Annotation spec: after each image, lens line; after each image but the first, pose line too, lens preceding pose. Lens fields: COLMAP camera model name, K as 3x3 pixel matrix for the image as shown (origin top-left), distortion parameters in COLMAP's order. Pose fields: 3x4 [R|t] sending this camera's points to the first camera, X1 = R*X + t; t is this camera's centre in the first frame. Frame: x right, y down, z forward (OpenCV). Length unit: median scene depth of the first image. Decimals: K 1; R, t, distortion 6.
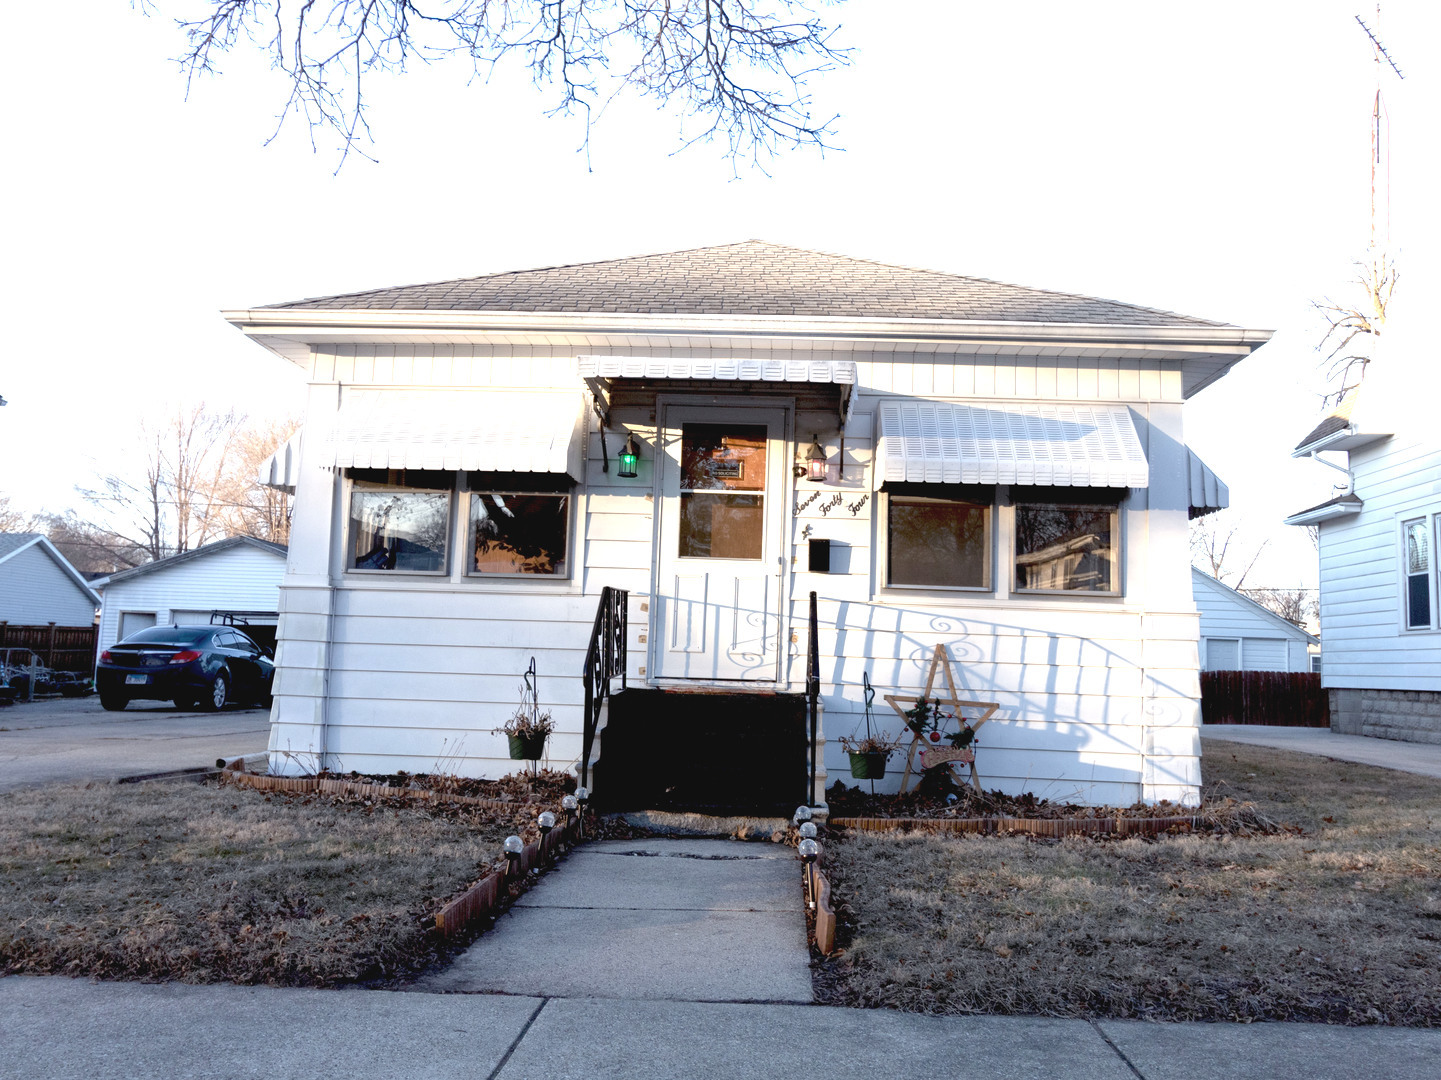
lens RADIAL K [[1106.4, 0, 720.5], [0, 1106.4, 540.0], [0, 0, 1]] dist [-0.031776, -0.000202]
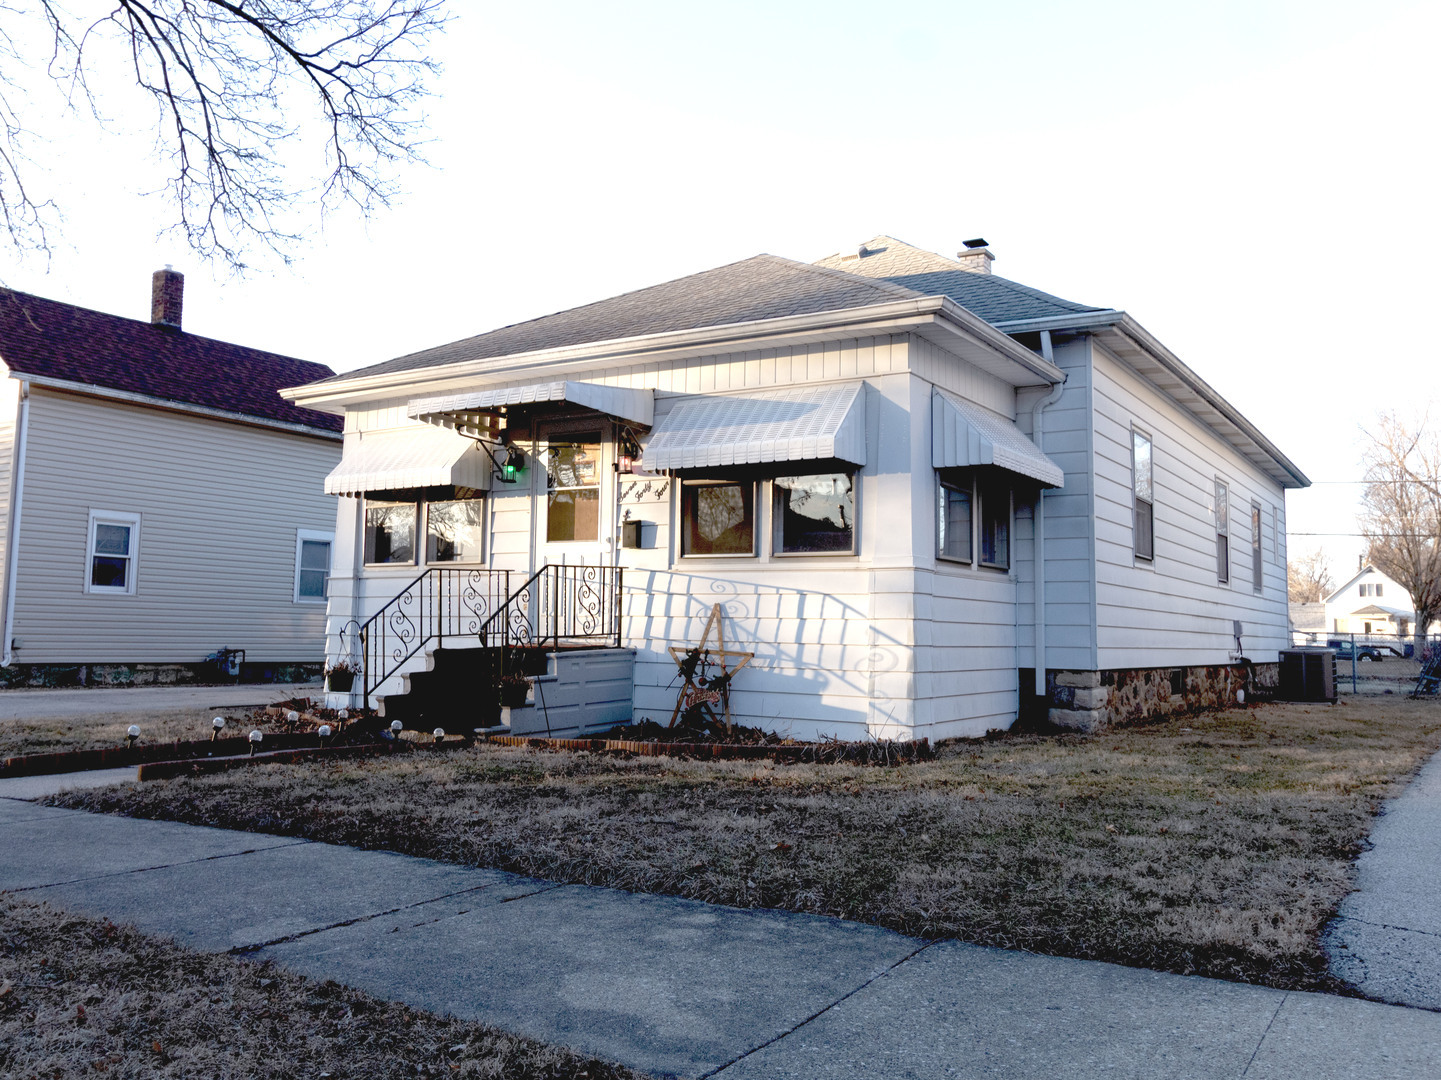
lens RADIAL K [[1106.4, 0, 720.5], [0, 1106.4, 540.0], [0, 0, 1]] dist [-0.031776, -0.000202]
pose [[0.888530, -0.058974, -0.455013, 0.741345], [0.068827, 0.997616, 0.005102, 0.020984], [0.453628, -0.035851, 0.890470, -0.045290]]
